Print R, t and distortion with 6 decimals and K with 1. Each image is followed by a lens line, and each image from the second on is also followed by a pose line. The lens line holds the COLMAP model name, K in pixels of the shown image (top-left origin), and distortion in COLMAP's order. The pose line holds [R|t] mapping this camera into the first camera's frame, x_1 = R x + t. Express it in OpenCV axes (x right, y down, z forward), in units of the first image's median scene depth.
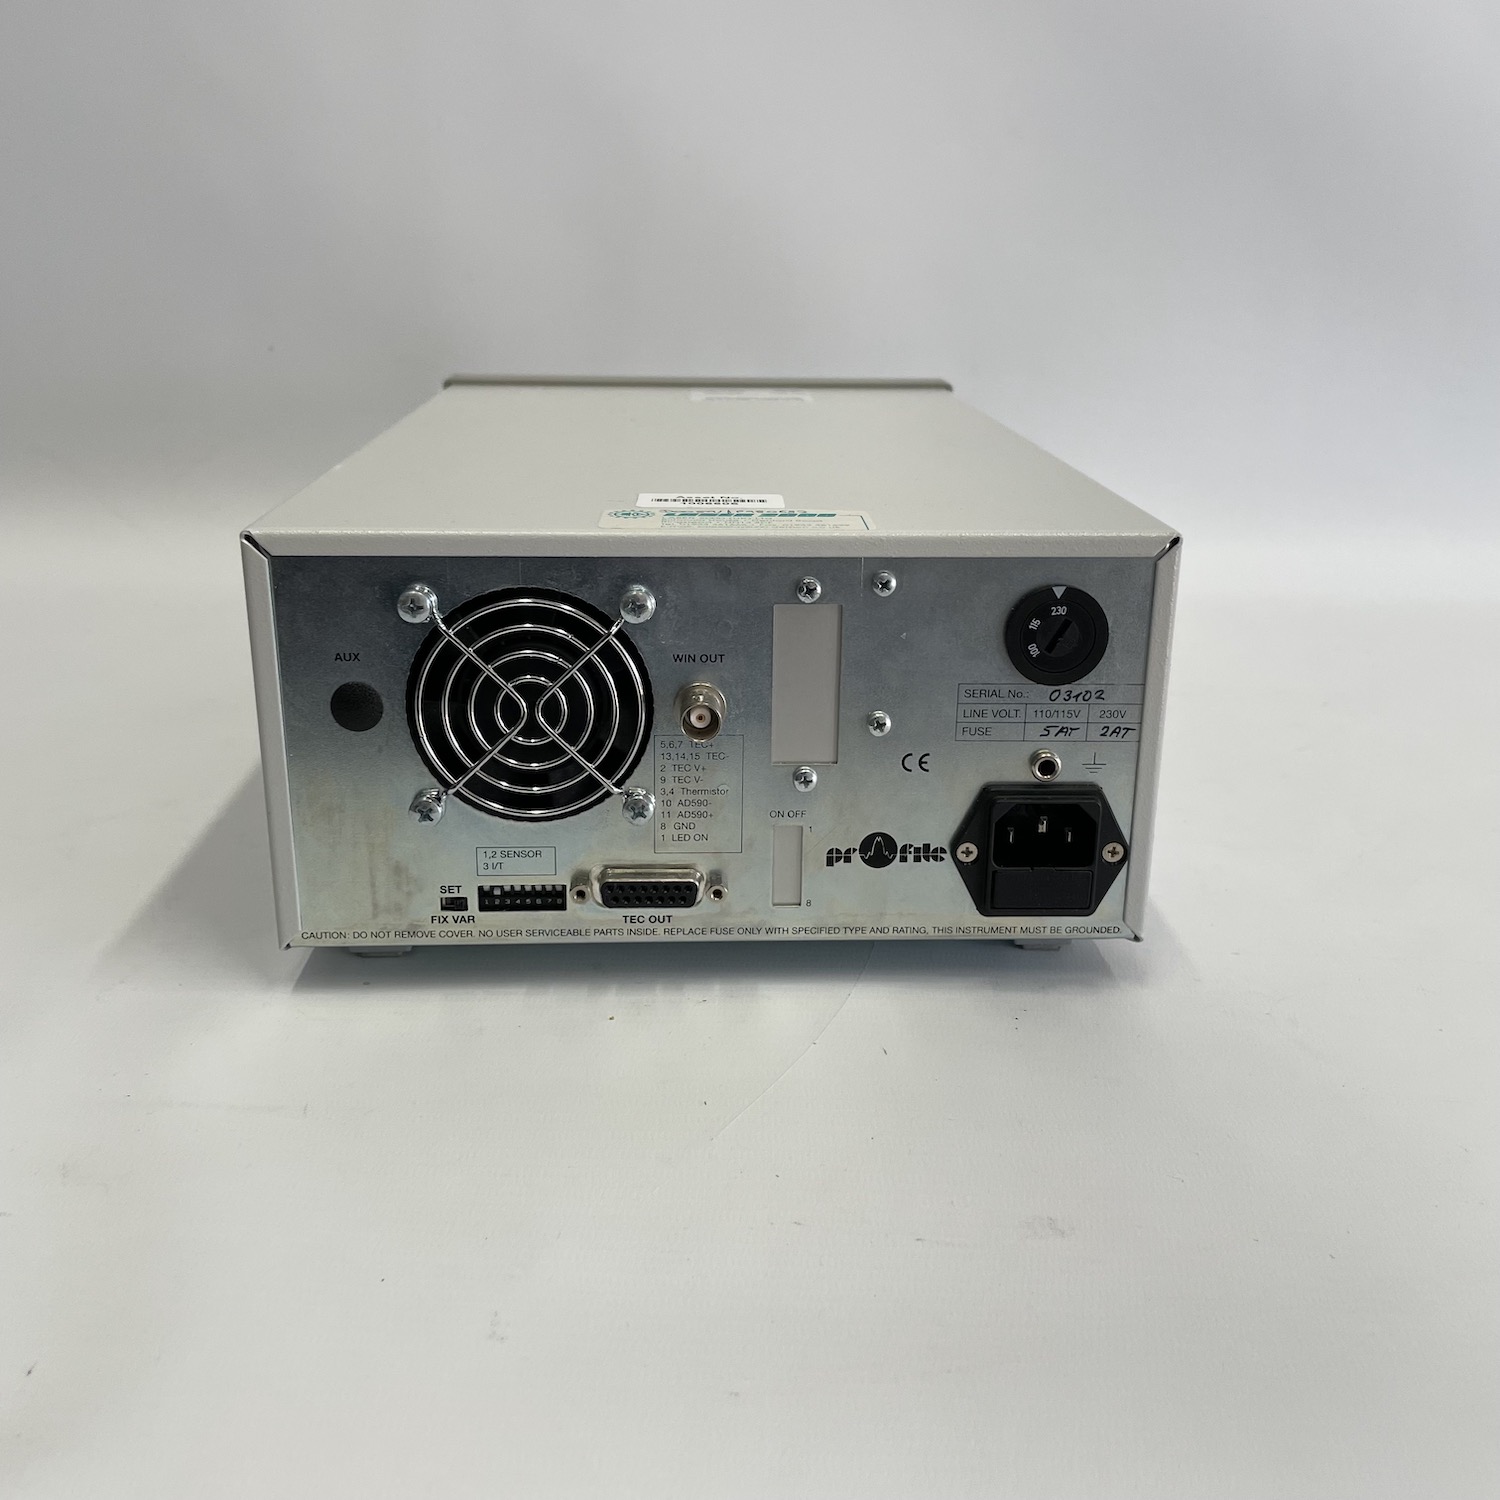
lens RADIAL K [[1494.1, 0, 760.7], [0, 1494.1, 744.4], [0, 0, 1]] dist [0.012741, 0.000000]
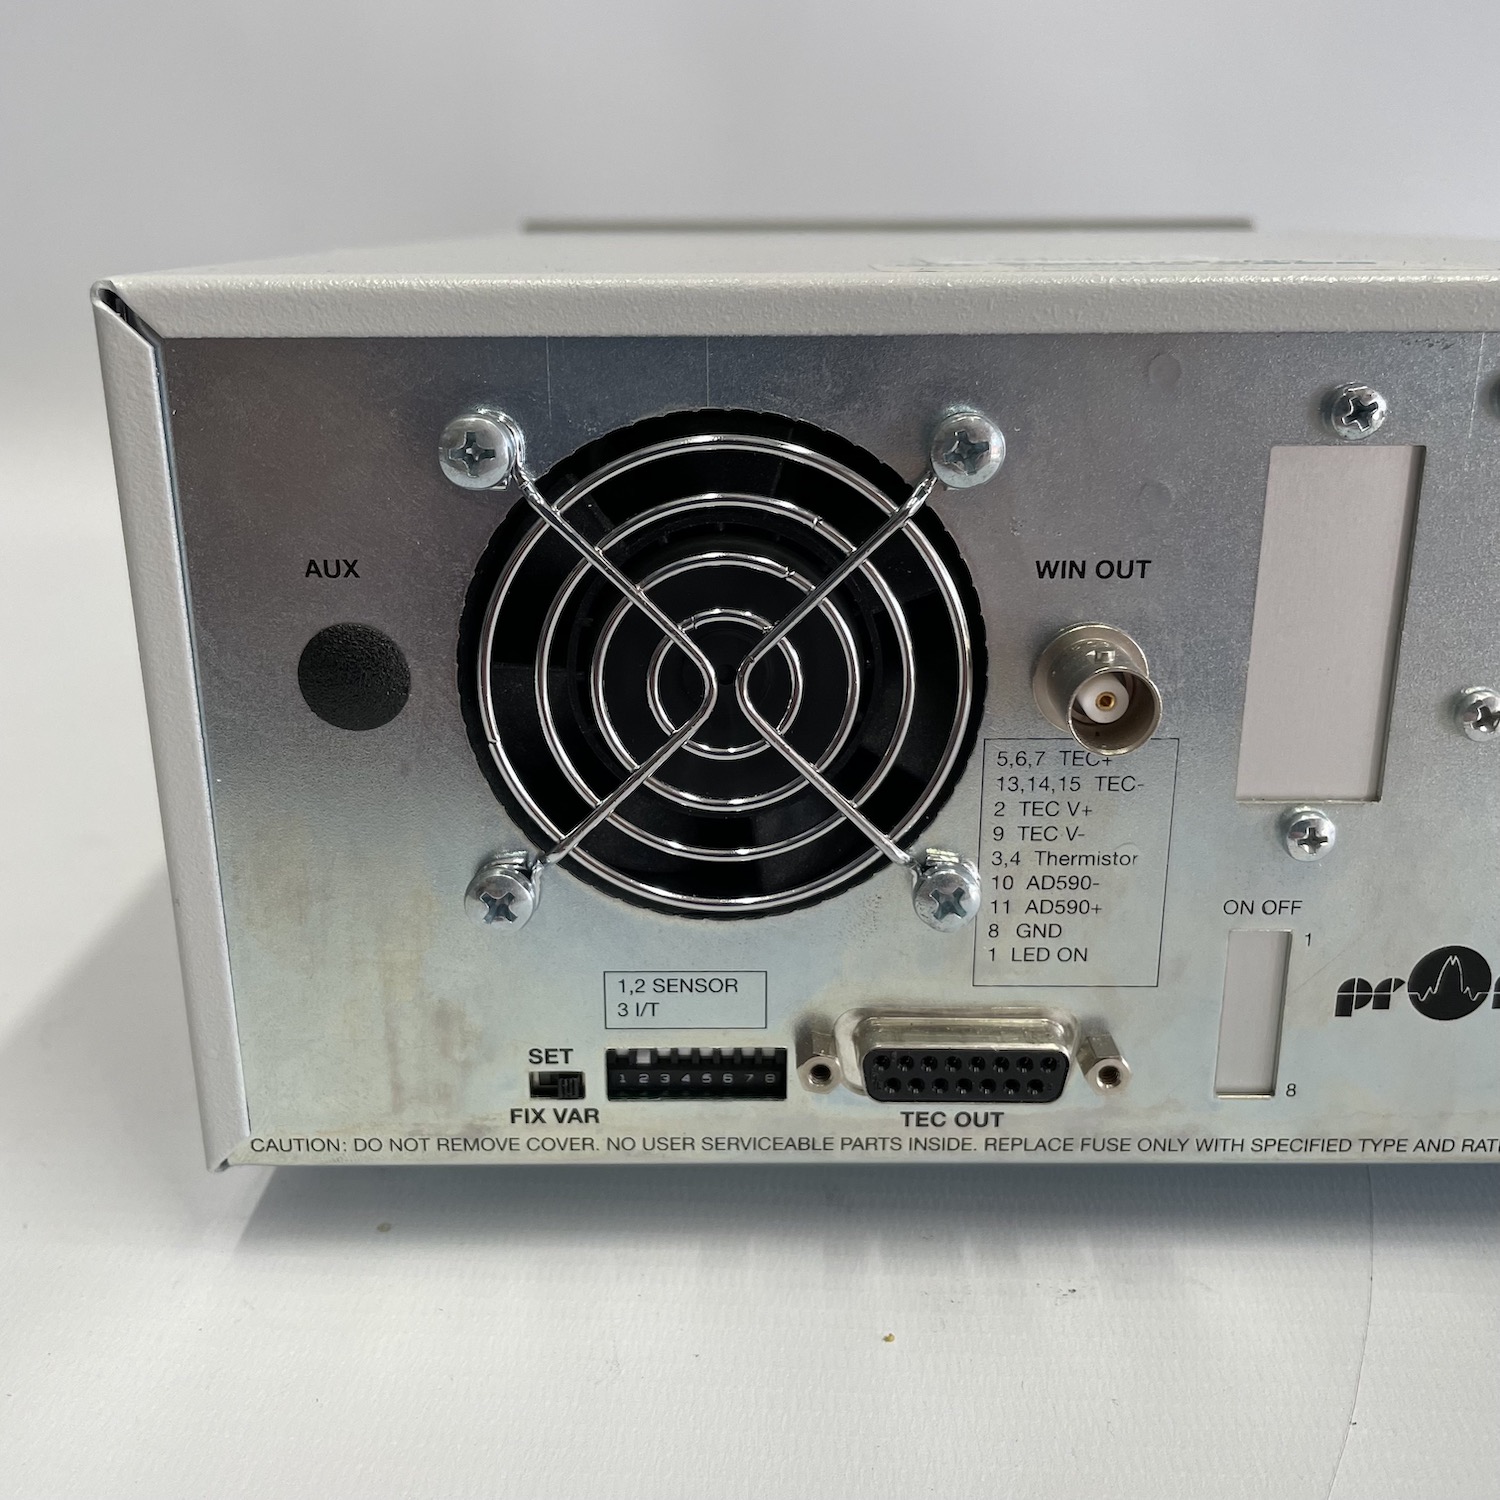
lens RADIAL K [[1494.1, 0, 740.4], [0, 1494.1, 751.7], [0, 0, 1]] dist [0.012741, 0.000000]
pose [[0.998153, 0.001318, -0.060739, -0.118234], [-0.001151, 0.999995, 0.002788, -0.003290], [0.060743, -0.002713, 0.998150, 0.527488]]
